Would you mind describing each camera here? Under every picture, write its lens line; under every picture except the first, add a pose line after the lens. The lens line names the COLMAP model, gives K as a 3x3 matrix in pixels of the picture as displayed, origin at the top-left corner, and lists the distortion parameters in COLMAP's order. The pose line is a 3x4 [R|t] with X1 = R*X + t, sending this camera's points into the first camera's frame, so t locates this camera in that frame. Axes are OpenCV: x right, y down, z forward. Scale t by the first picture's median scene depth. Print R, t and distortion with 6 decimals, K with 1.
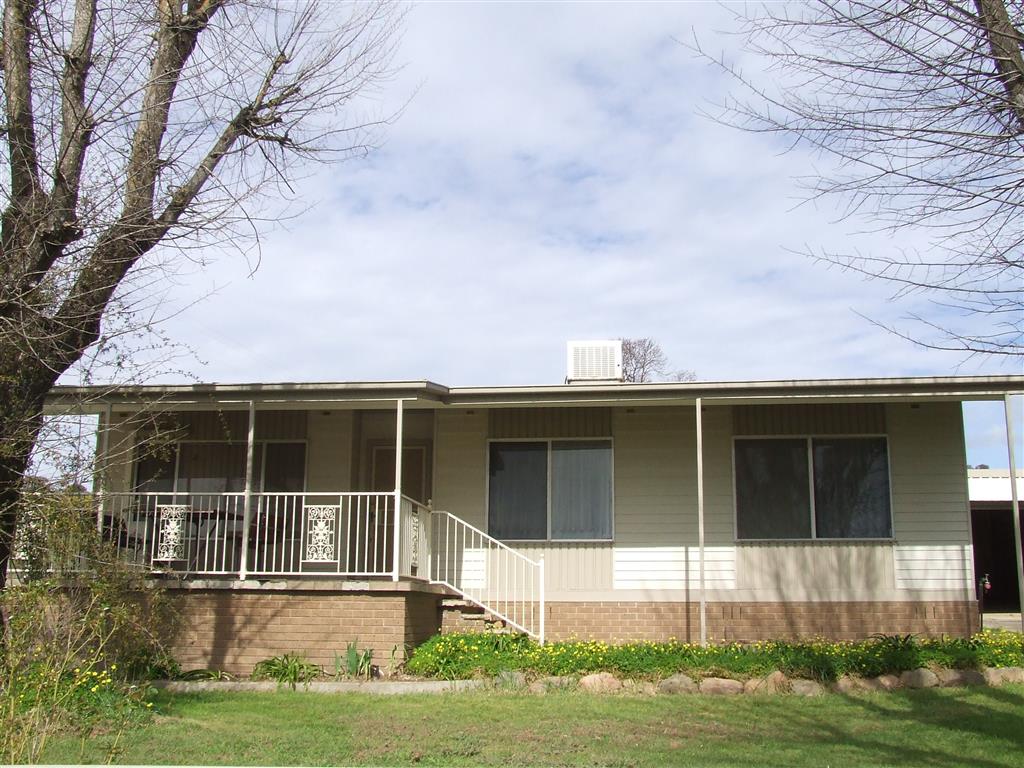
lens RADIAL K [[1167.4, 0, 514.7], [0, 1167.4, 363.7], [0, 0, 1]] dist [-0.106981, 0.008414]
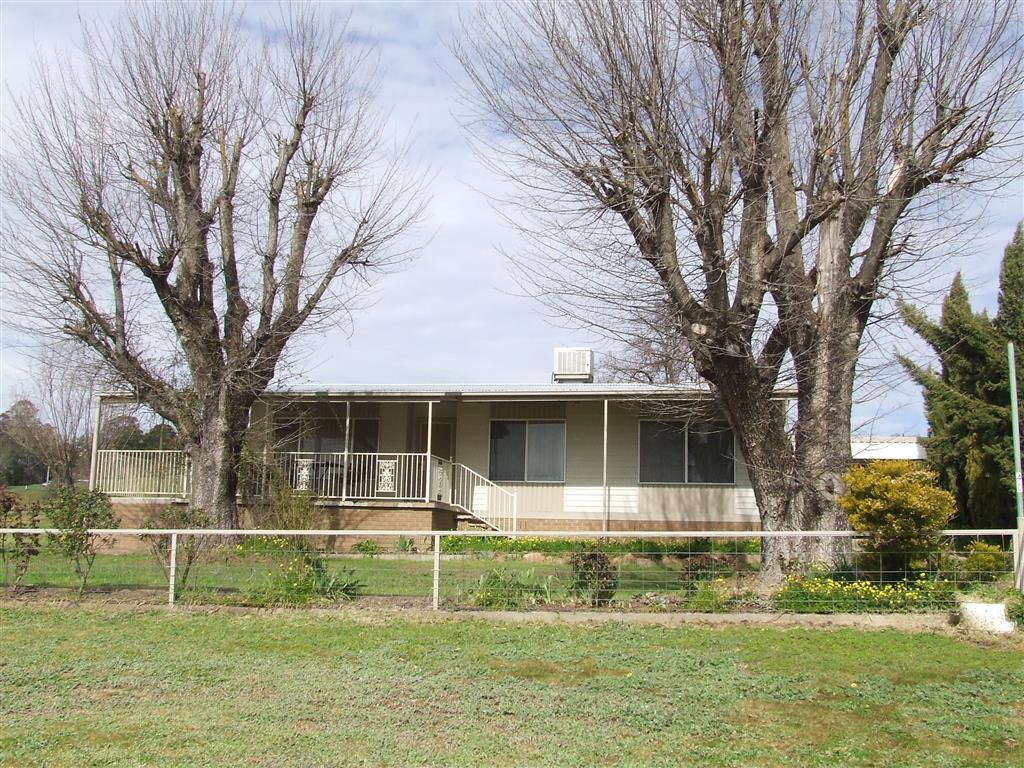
lens RADIAL K [[1140.4, 0, 512.0], [0, 1140.4, 384.0], [0, 0, 1]] dist [-0.138331, -0.010169]
pose [[0.997986, 0.007949, -0.062941, 0.123262], [-0.003814, 0.997843, 0.065541, -0.101451], [0.063326, -0.065169, 0.995863, -0.662075]]
